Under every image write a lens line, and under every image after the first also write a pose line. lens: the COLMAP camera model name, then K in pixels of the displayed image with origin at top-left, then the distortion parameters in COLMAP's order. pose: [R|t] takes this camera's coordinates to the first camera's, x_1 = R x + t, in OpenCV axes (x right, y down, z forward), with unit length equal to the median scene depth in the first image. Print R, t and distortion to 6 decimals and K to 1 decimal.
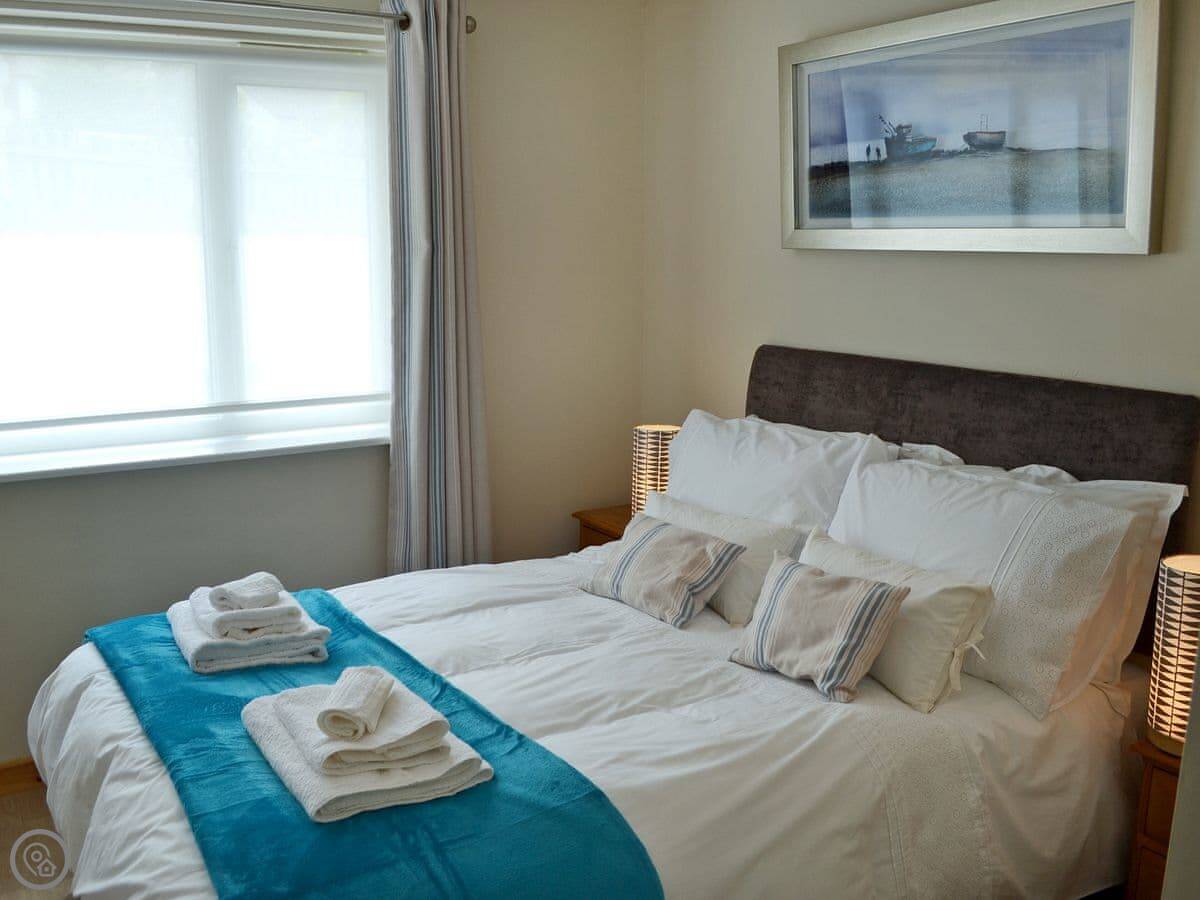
lens RADIAL K [[1098.4, 0, 595.8], [0, 1098.4, 453.4], [0, 0, 1]] dist [-0.019146, 0.000000]
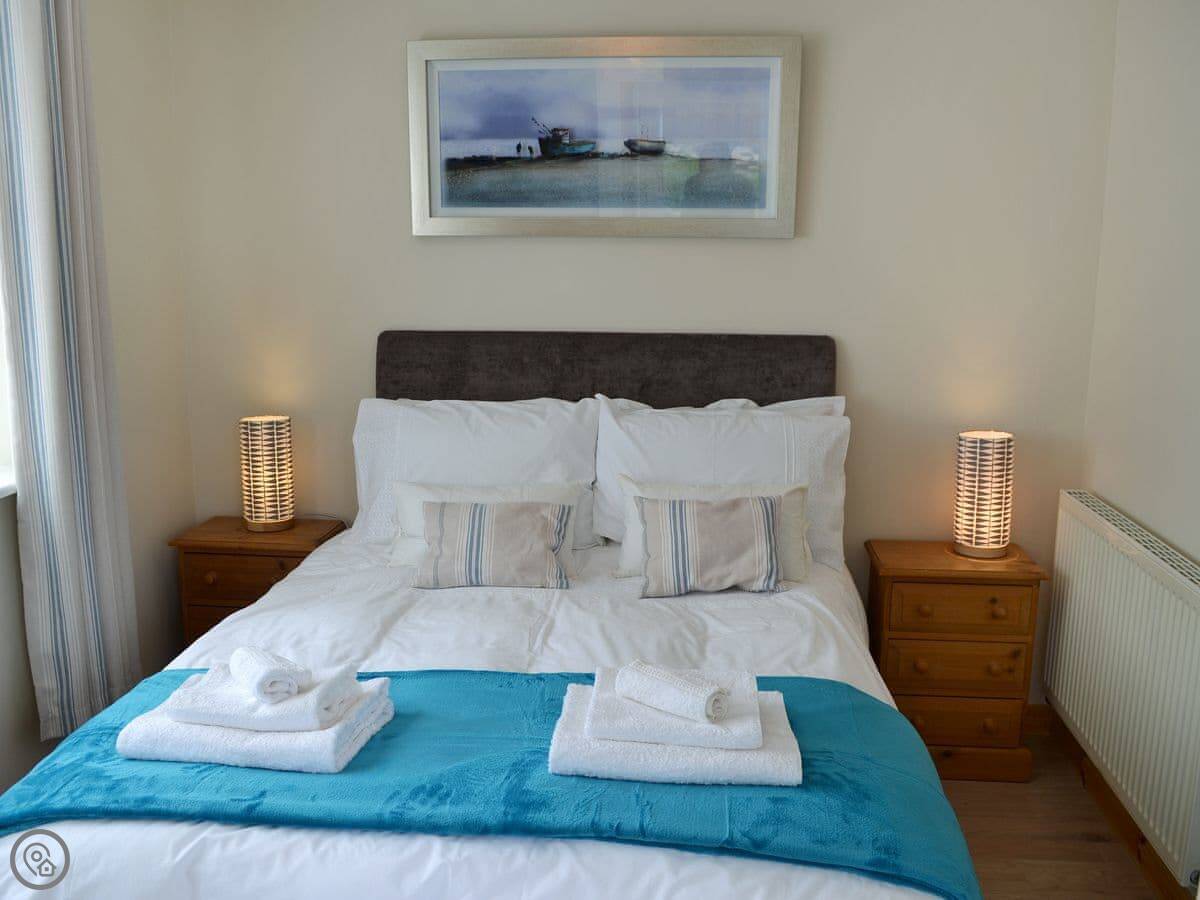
lens RADIAL K [[1098.4, 0, 596.0], [0, 1098.4, 448.0], [0, 0, 1]] dist [-0.019146, 0.000000]
pose [[0.627494, -0.148494, 0.764330, -0.647426], [0.145547, 0.986713, 0.072209, -0.045504], [-0.764897, 0.065935, 0.640769, 0.256703]]
